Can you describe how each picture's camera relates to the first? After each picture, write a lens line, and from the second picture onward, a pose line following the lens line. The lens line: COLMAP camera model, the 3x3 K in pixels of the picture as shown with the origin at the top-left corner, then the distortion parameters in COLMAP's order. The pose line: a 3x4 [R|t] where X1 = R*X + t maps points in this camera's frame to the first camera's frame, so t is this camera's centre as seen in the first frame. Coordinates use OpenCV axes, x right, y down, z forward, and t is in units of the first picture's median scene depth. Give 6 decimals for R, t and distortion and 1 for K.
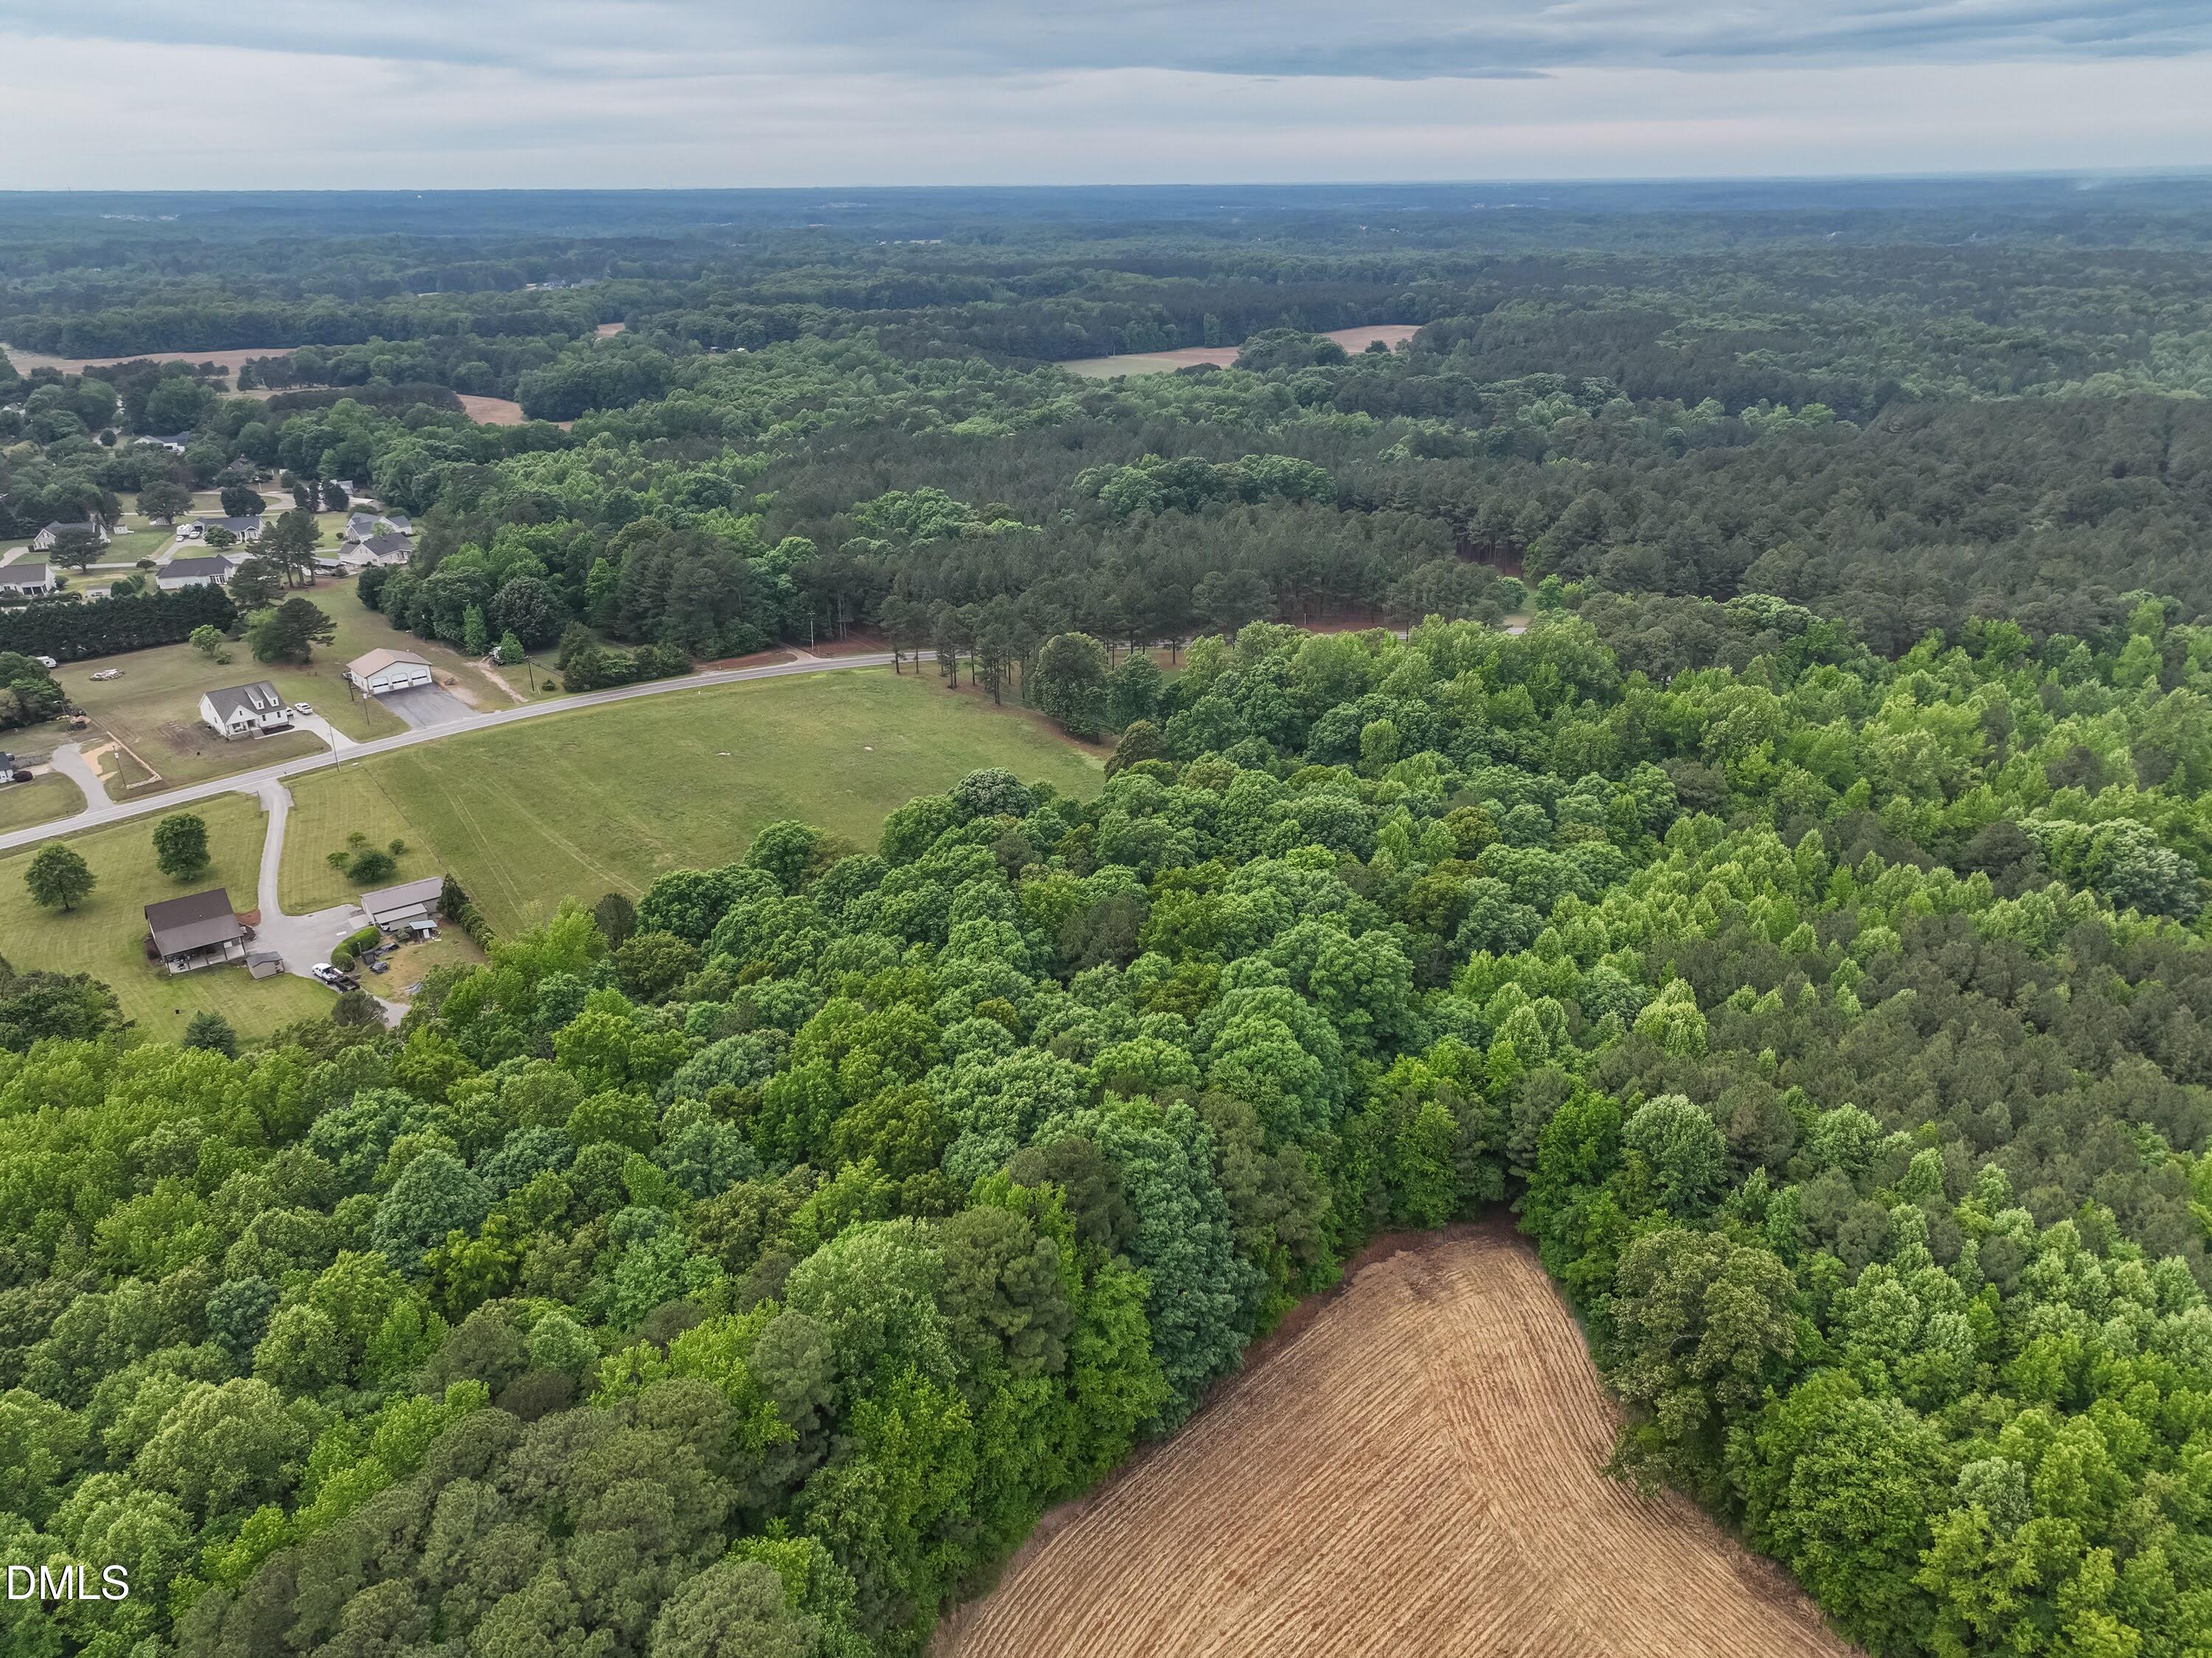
lens RADIAL K [[1566.5, 0, 1106.0], [0, 1566.5, 829.0], [0, 0, 1]] dist [0.001296, 0.002081]
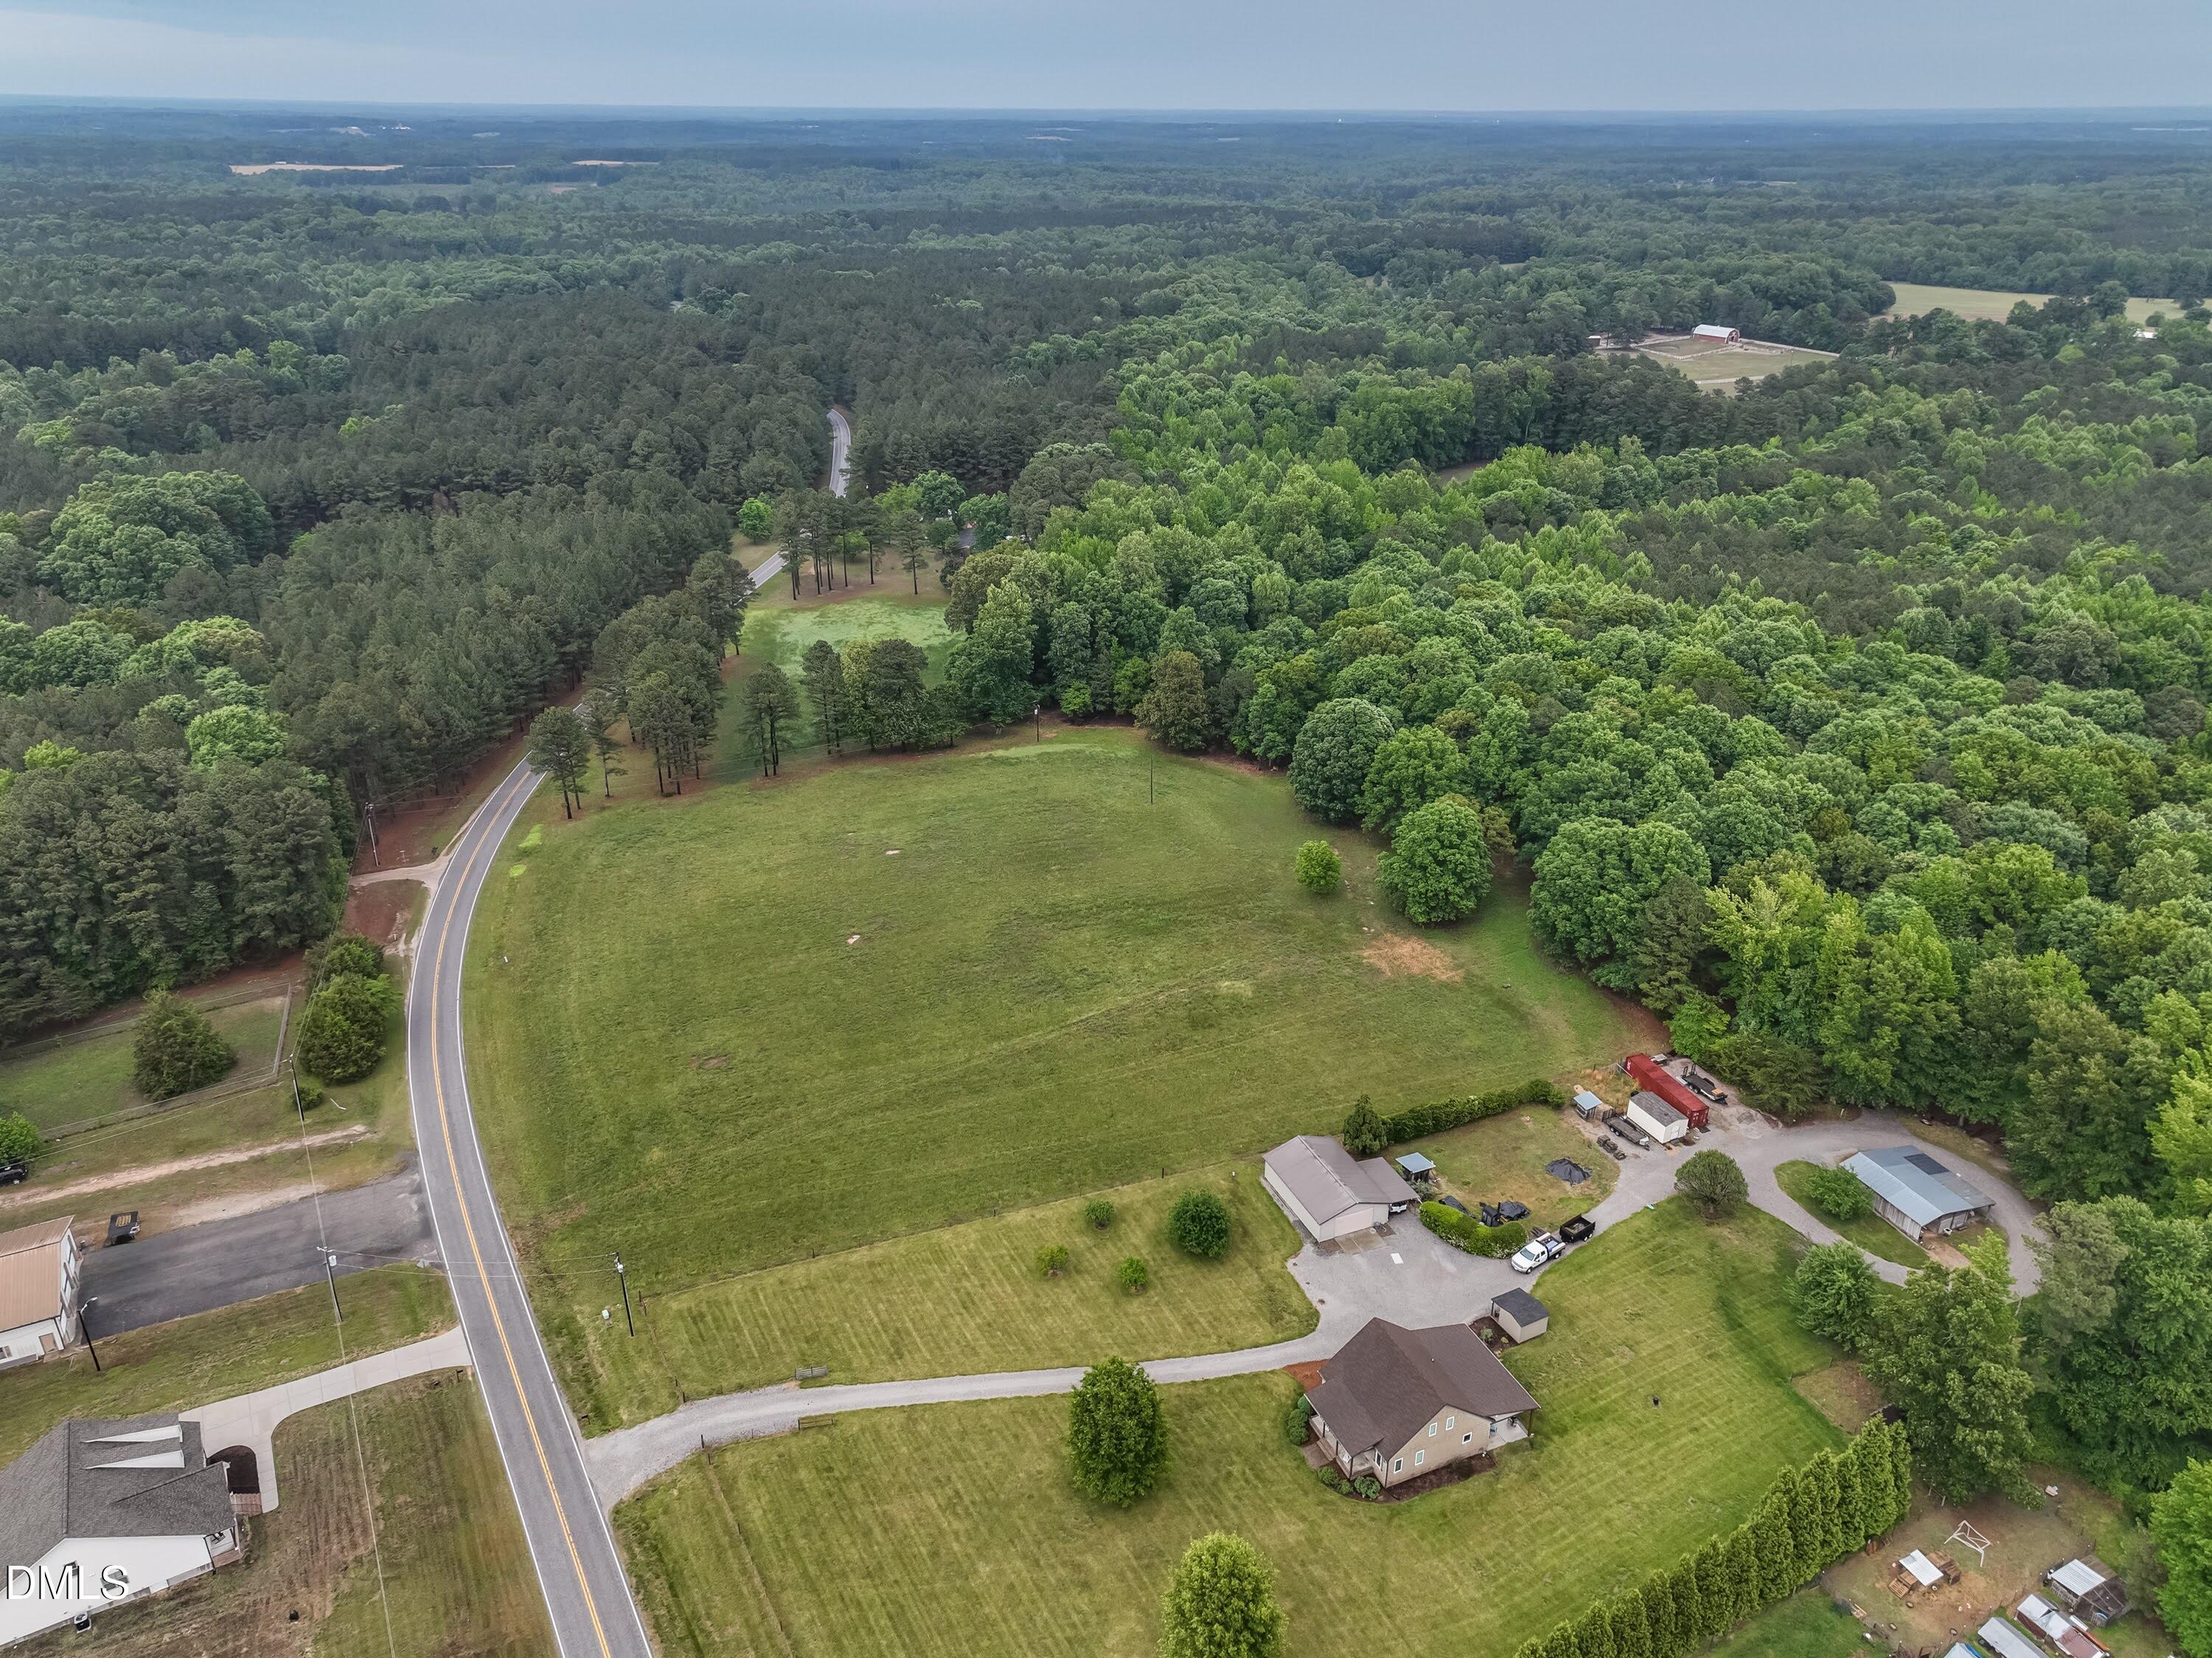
lens RADIAL K [[1538.1, 0, 1110.1], [0, 1538.1, 874.7], [0, 0, 1]] dist [0.004368, 0.023910]
pose [[0.236477, -0.428625, 0.871986, -0.688229], [0.366848, 0.870403, 0.328360, -0.218811], [-0.899723, 0.242237, 0.363071, 0.584096]]
